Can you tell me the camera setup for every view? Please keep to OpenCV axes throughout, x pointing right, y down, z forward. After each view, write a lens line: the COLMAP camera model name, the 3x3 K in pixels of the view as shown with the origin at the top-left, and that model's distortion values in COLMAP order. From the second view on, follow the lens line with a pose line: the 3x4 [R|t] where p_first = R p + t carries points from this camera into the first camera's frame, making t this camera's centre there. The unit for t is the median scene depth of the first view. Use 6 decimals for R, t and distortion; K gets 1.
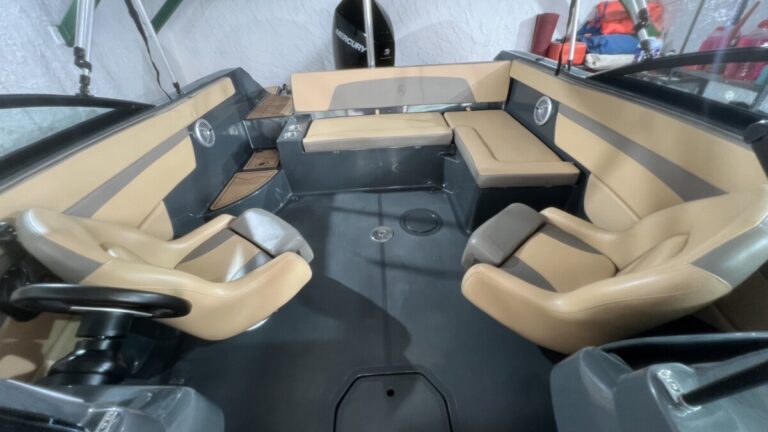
lens RADIAL K [[309.7, 0, 384.2], [0, 309.7, 211.4], [0, 0, 1]] dist [-0.000272, 0.000750]
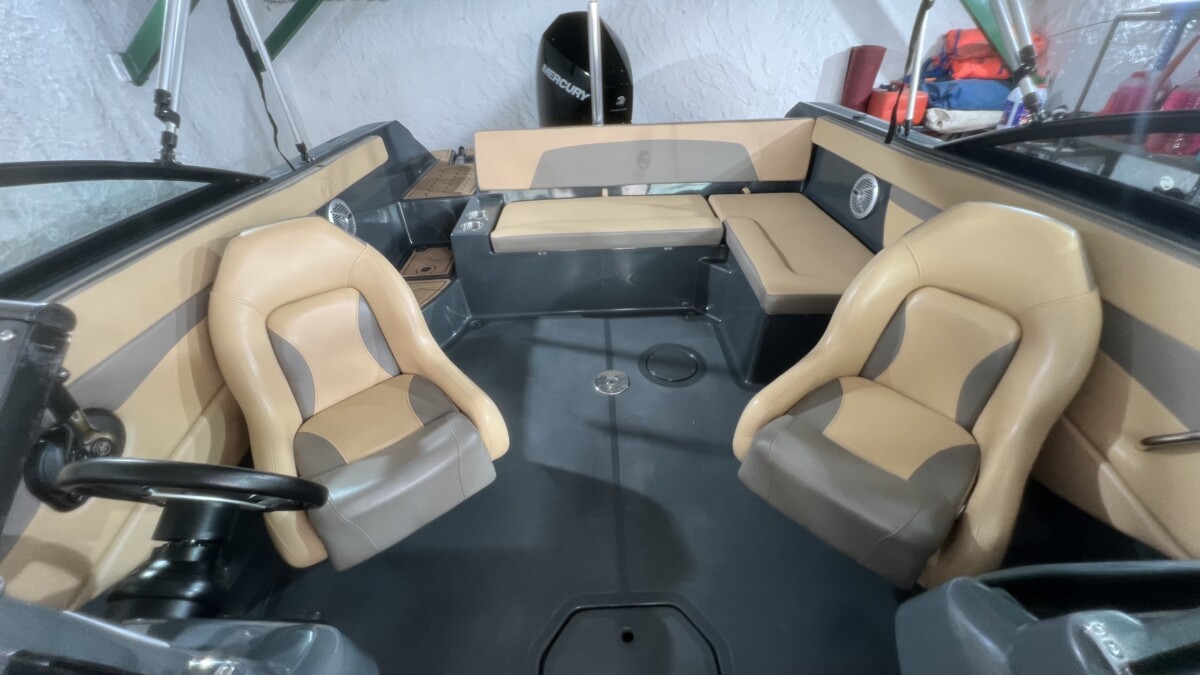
lens RADIAL K [[484.0, 0, 600.3], [0, 484.0, 330.3], [0, 0, 1]] dist [-0.000272, 0.000750]
pose [[0.999766, 0.020563, -0.006707, -0.022983], [-0.020736, 0.999425, -0.026832, -0.007186], [0.006151, 0.026965, 0.999617, -0.002745]]
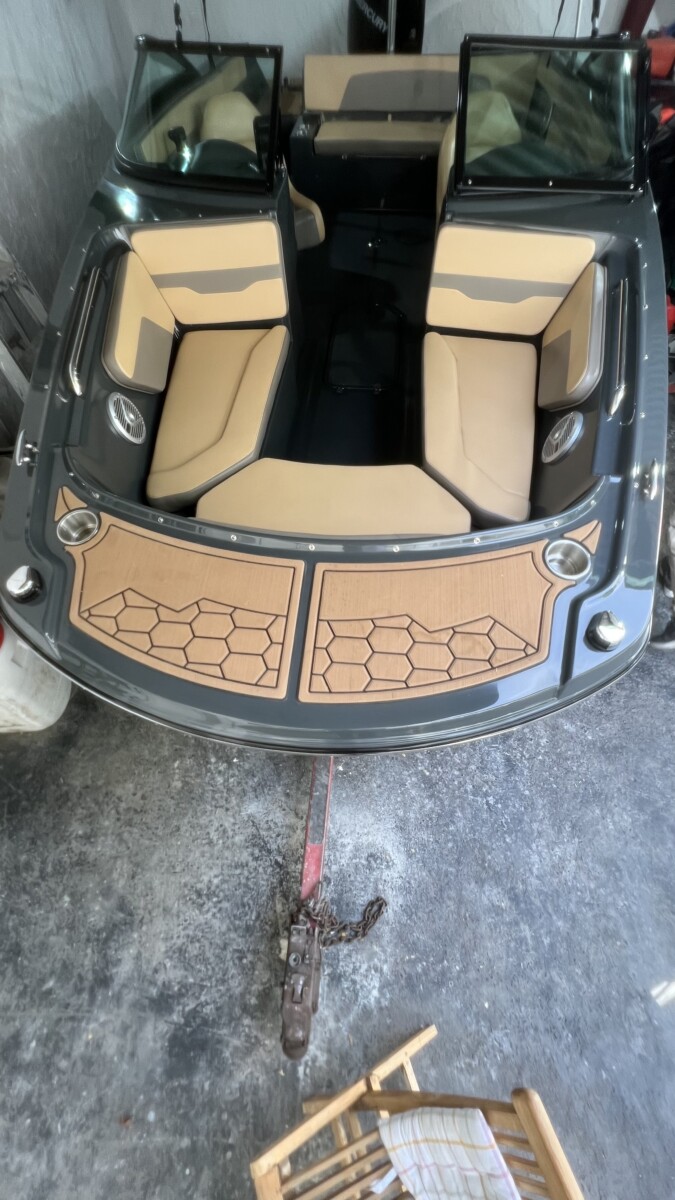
lens RADIAL K [[484.0, 0, 342.6], [0, 484.0, 596.1], [0, 0, 1]] dist [-0.000272, 0.000750]
pose [[0.990095, 0.132752, -0.045711, 0.111536], [-0.107012, 0.924285, 0.366395, 0.577403], [0.090890, -0.357874, 0.929336, -1.045697]]
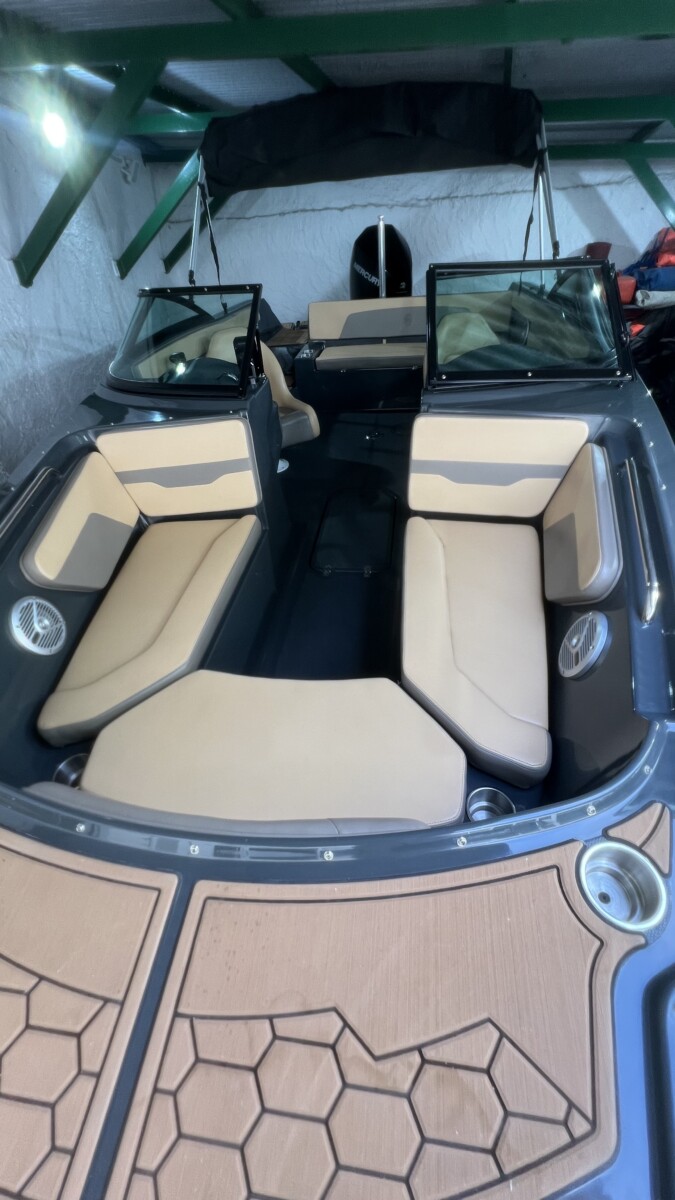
lens RADIAL K [[484.0, 0, 342.6], [0, 484.0, 596.1], [0, 0, 1]] dist [-0.000272, 0.000750]
pose [[0.985107, 0.093169, -0.144513, 0.182649], [-0.084220, 0.994201, 0.066868, 0.519605], [0.149905, -0.053701, 0.987241, -0.824251]]
